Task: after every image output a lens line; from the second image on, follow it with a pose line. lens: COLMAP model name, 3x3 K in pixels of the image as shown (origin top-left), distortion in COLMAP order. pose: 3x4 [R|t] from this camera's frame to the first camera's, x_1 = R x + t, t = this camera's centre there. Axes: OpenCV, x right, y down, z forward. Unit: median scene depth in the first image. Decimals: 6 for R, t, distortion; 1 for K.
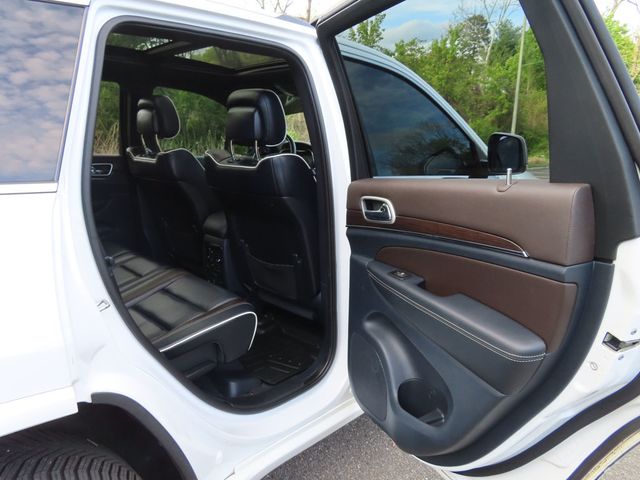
lens RADIAL K [[454.7, 0, 320.0], [0, 454.7, 240.0], [0, 0, 1]] dist [-0.015626, 0.011503]
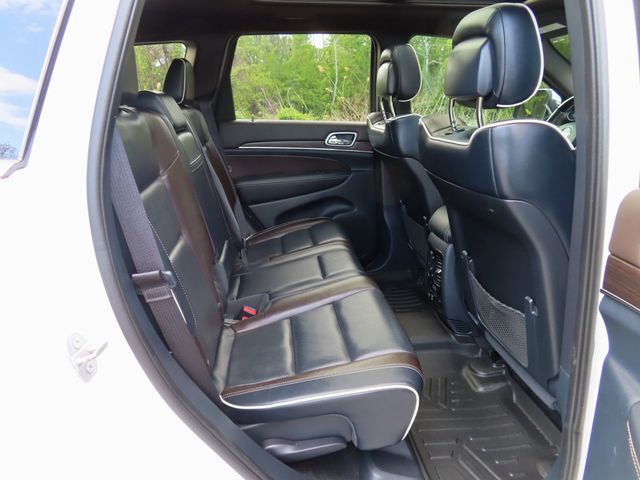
lens RADIAL K [[454.7, 0, 320.0], [0, 454.7, 240.0], [0, 0, 1]] dist [-0.015626, 0.011503]
pose [[0.765001, 0.157175, -0.624555, 0.084970], [-0.111845, 0.987450, 0.111506, -0.072047], [0.634243, -0.015449, 0.772980, 0.372939]]
